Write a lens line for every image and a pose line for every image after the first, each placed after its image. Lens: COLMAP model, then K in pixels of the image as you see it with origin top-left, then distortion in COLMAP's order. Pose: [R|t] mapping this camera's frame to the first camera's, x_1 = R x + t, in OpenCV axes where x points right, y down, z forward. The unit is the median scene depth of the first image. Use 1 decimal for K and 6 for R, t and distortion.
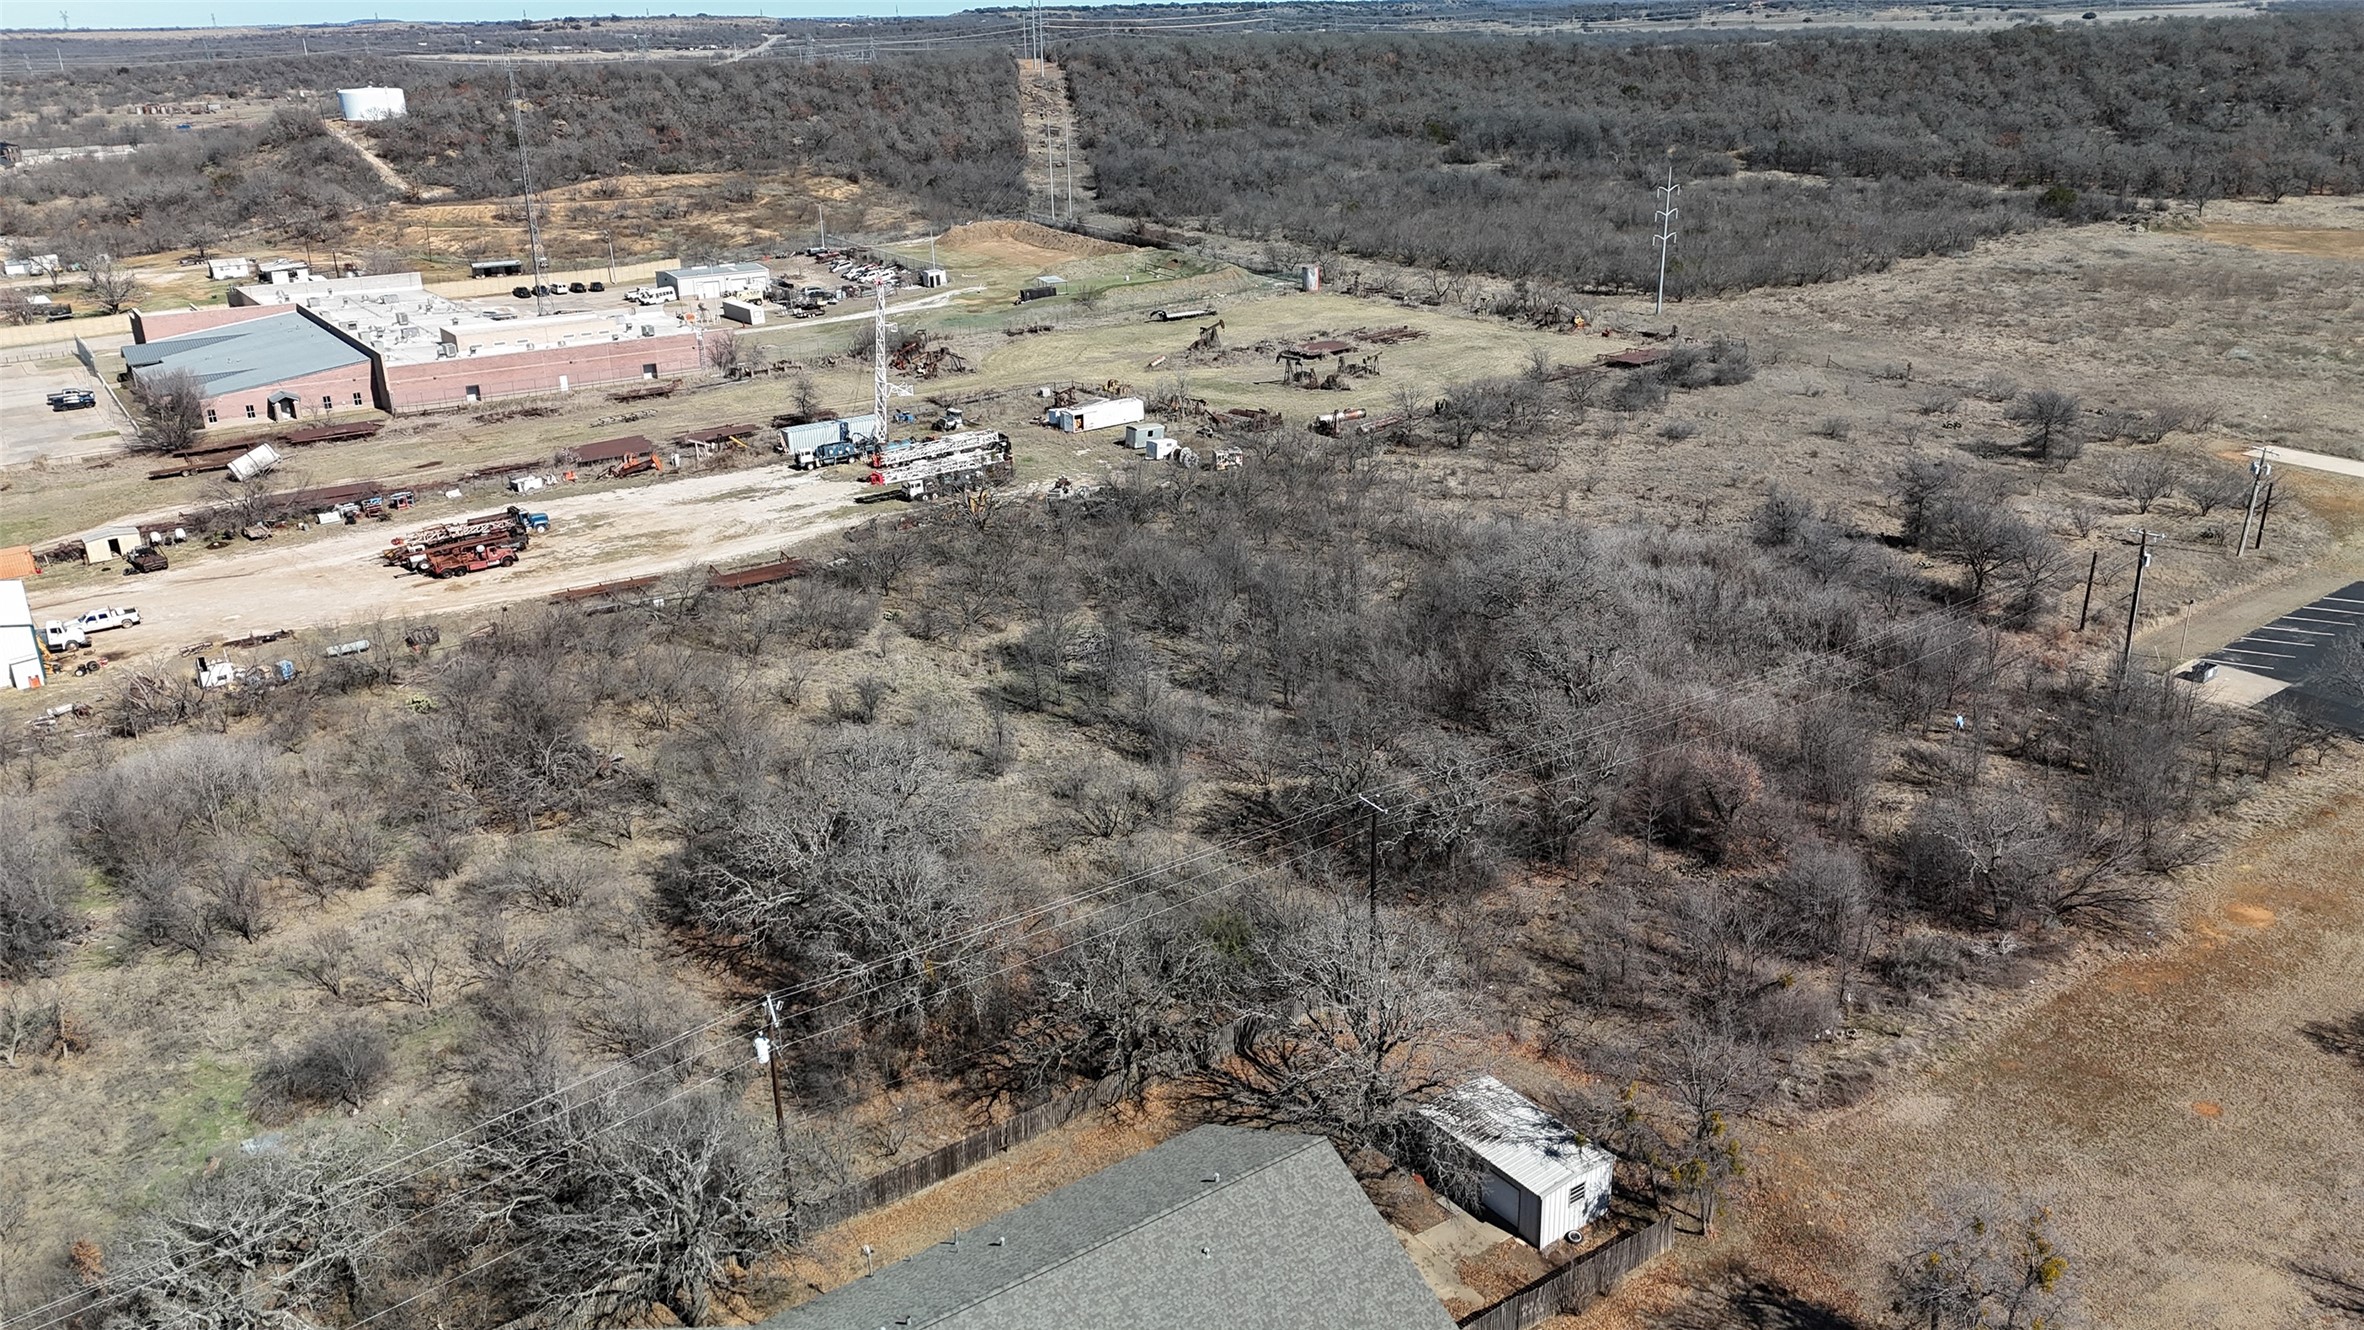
lens RADIAL K [[1718.8, 0, 1182.0], [0, 1718.8, 665.0], [0, 0, 1]] dist [0.080356, -0.074745]
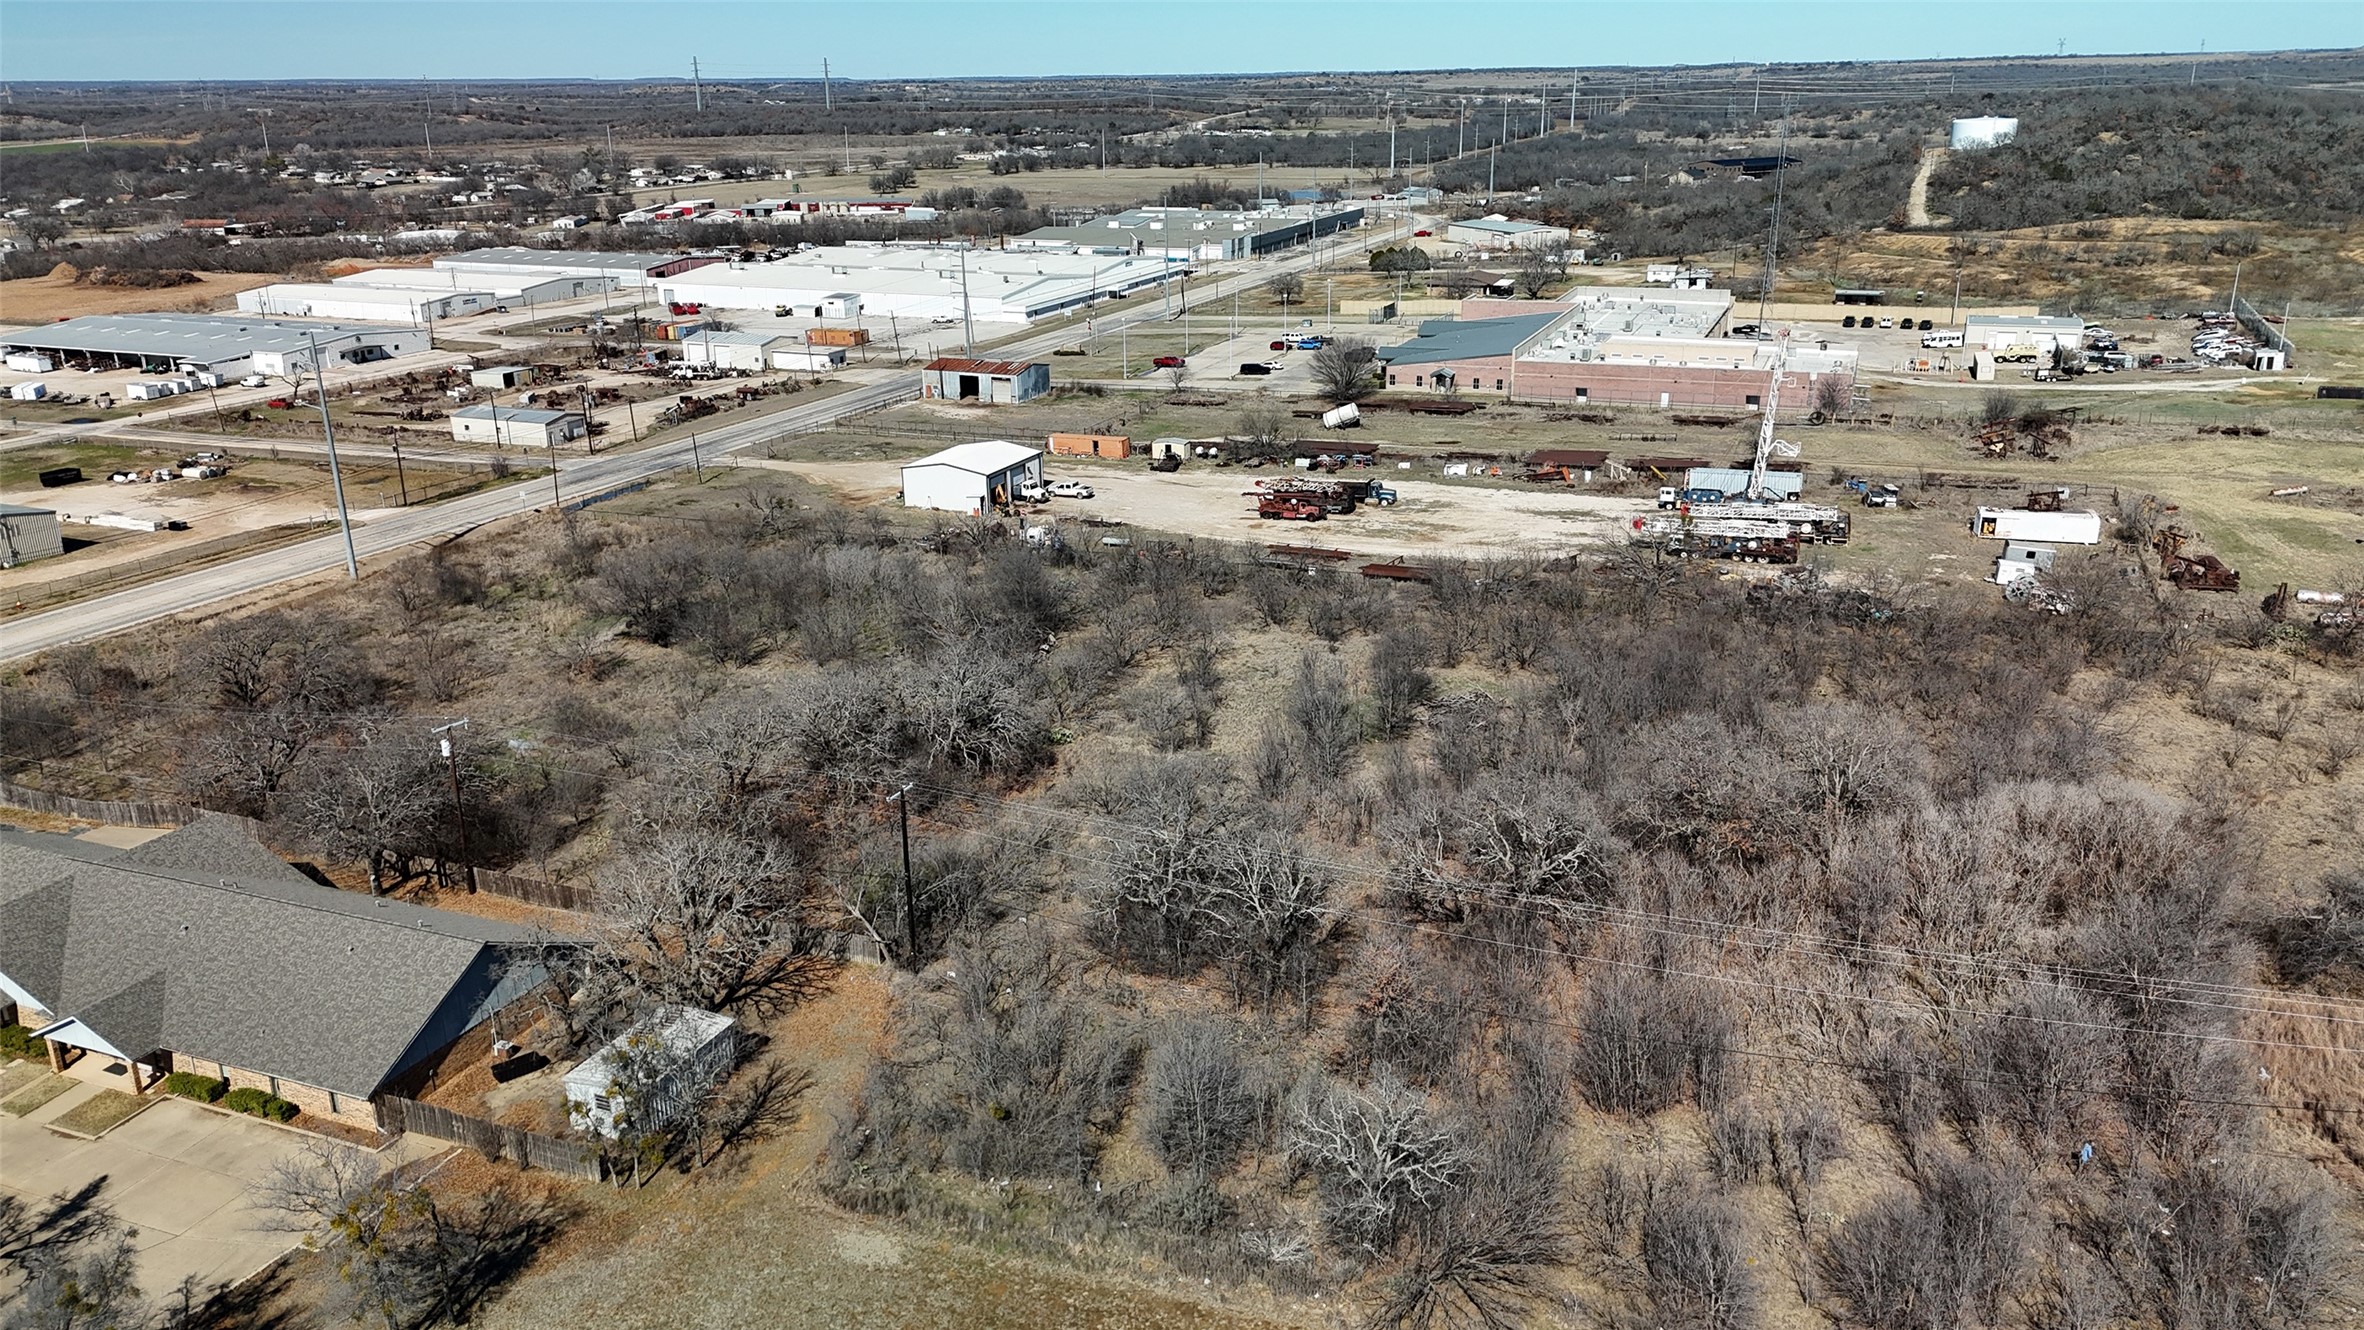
lens RADIAL K [[1735.3, 0, 1196.5], [0, 1735.3, 660.9], [0, 0, 1]] dist [0.083522, -0.070642]
pose [[0.551398, 0.277908, -0.786593, 0.443918], [-0.292075, 0.947516, 0.130020, -0.082057], [0.781443, 0.158052, 0.603628, 0.198543]]
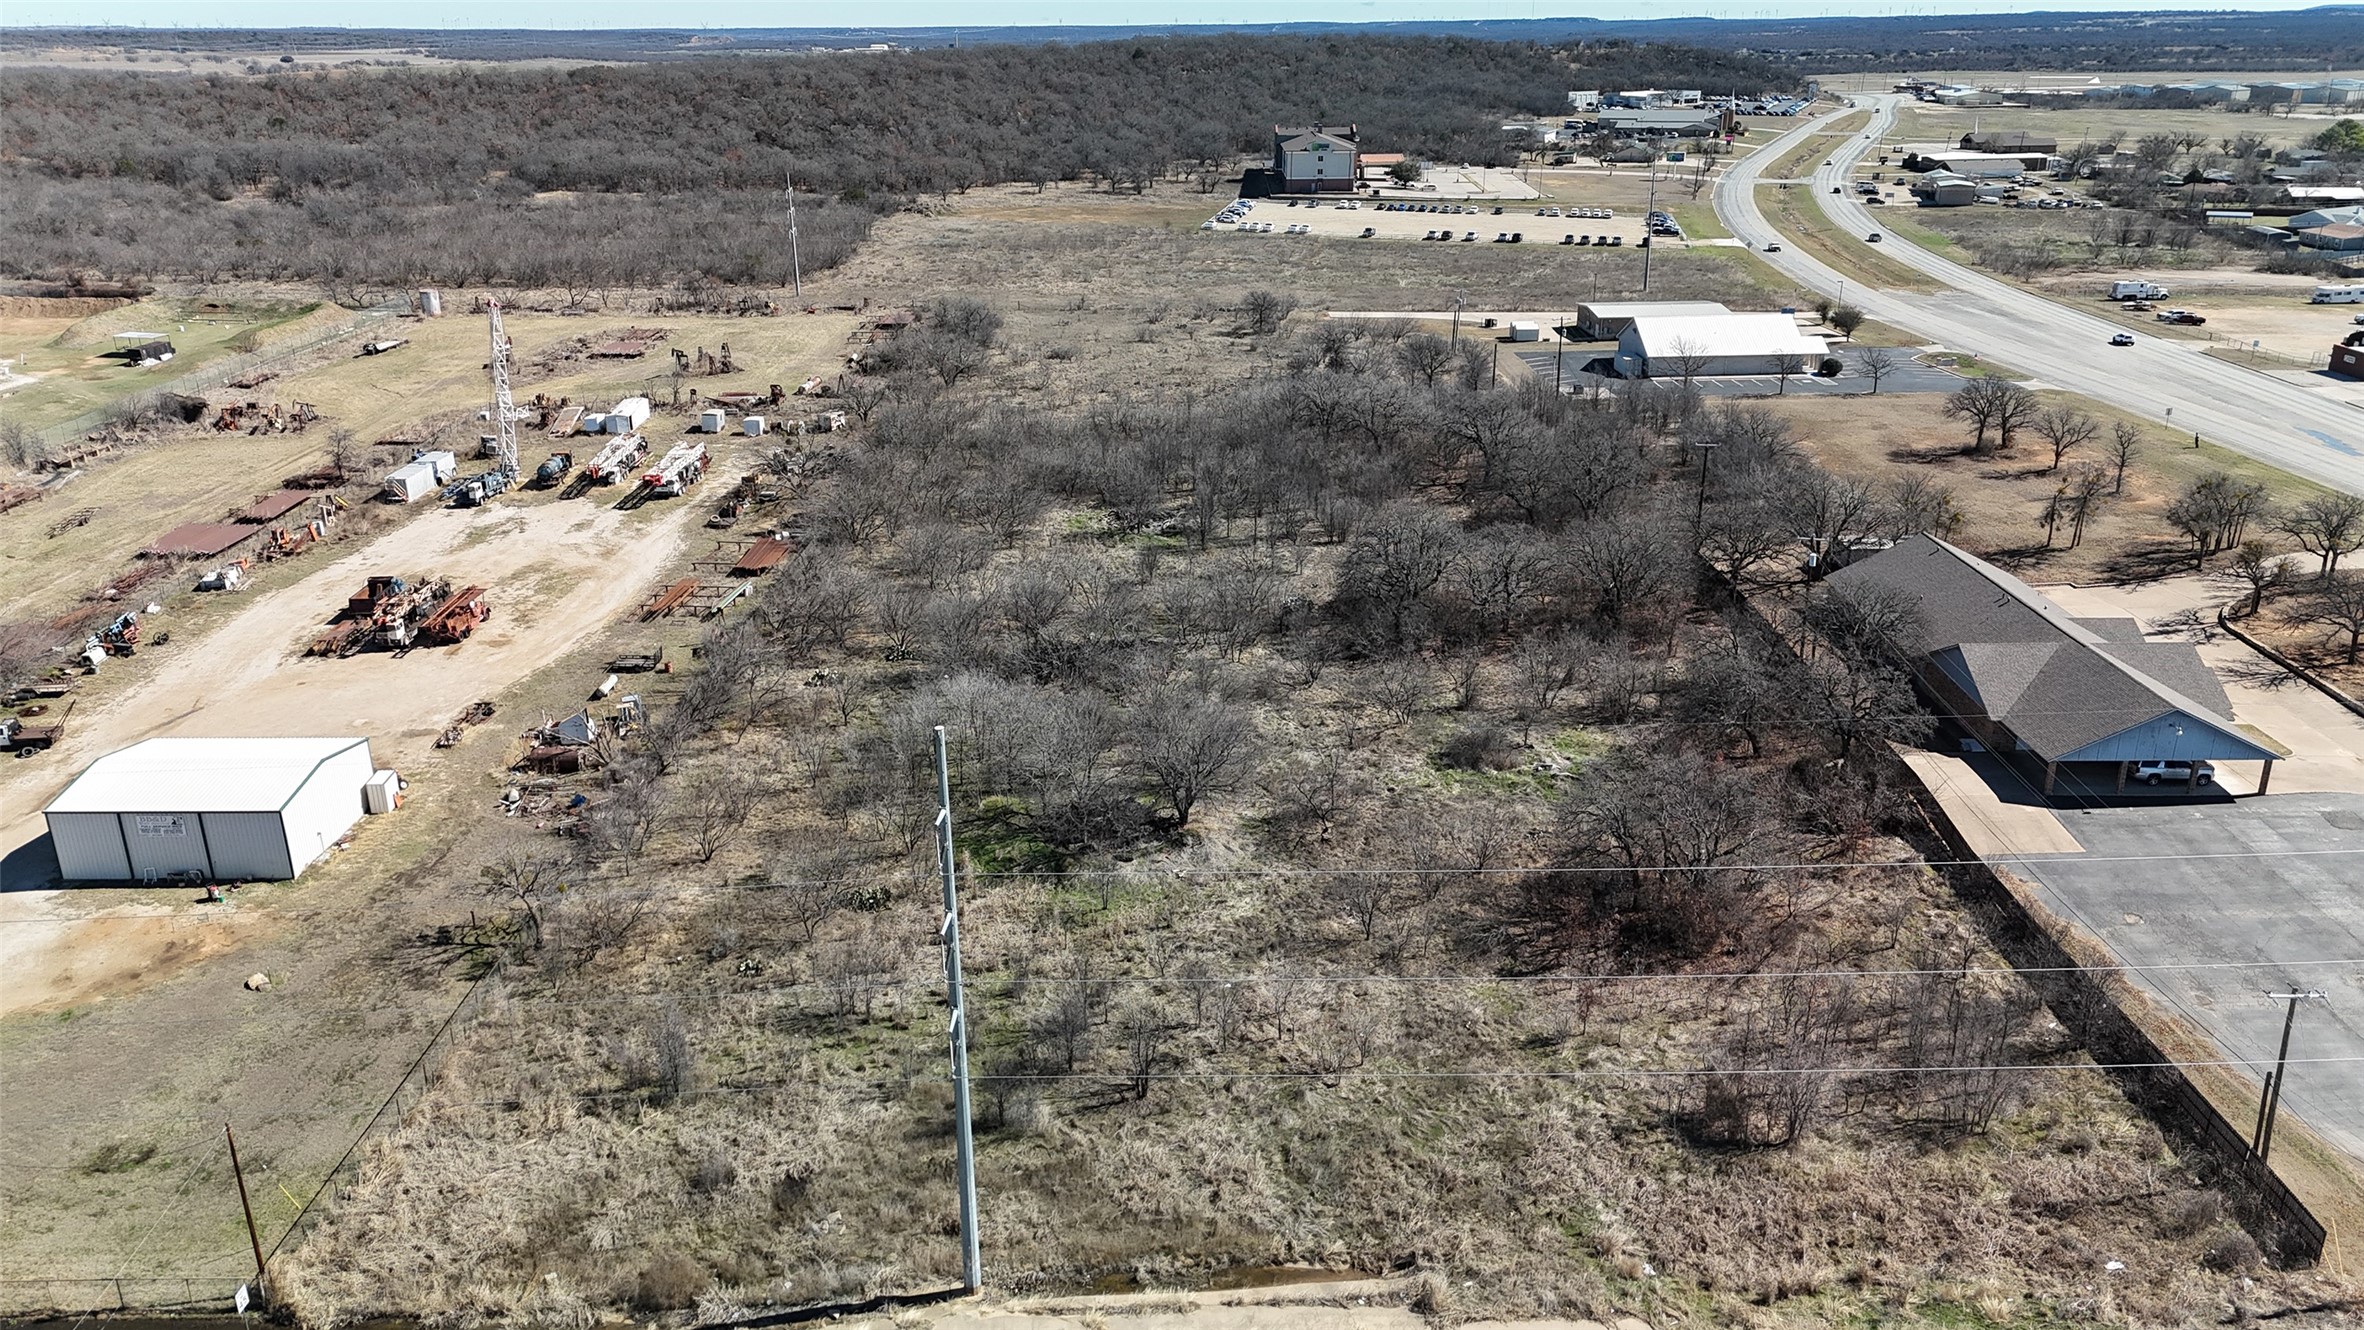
lens RADIAL K [[1718.8, 0, 1182.0], [0, 1718.8, 665.0], [0, 0, 1]] dist [0.080356, -0.074745]
pose [[0.577011, -0.266631, 0.771988, -0.744263], [0.285112, 0.951506, 0.115531, -0.029371], [-0.765355, 0.153441, 0.625050, 0.119781]]
